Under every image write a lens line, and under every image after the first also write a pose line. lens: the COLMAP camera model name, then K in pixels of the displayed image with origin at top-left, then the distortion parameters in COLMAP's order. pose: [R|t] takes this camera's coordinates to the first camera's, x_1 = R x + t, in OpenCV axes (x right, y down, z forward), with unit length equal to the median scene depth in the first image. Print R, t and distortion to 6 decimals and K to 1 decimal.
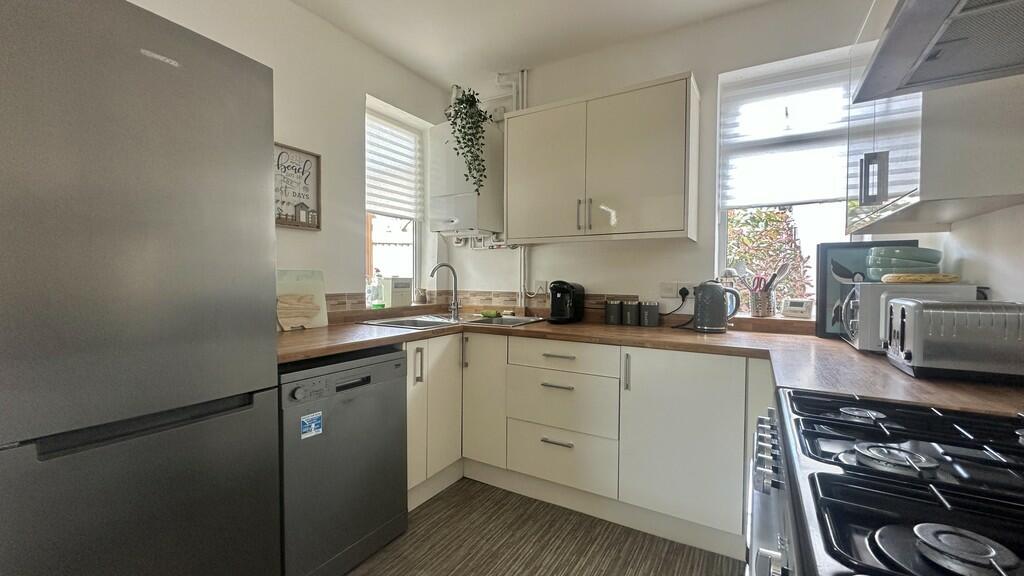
lens RADIAL K [[415.9, 0, 512.0], [0, 415.9, 288.0], [0, 0, 1]] dist [0.000633, 0.000029]
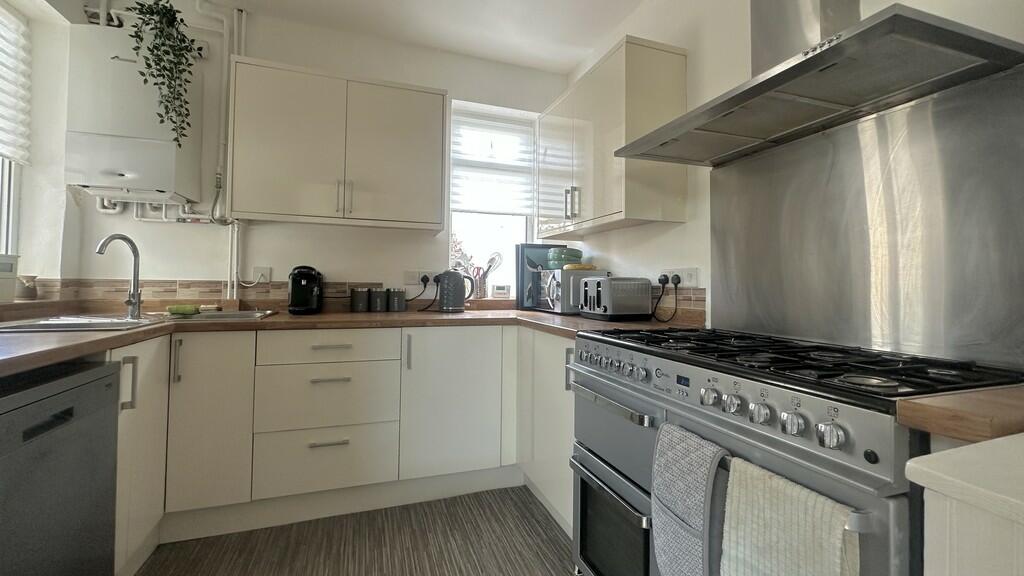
lens RADIAL K [[420.9, 0, 510.5], [0, 420.9, 272.3], [0, 0, 1]] dist [-0.000383, 0.000196]
pose [[0.640536, 0.022648, 0.767594, -0.289779], [0.011303, 0.999179, -0.038912, 0.035458], [-0.767845, 0.033601, 0.639754, 0.090060]]
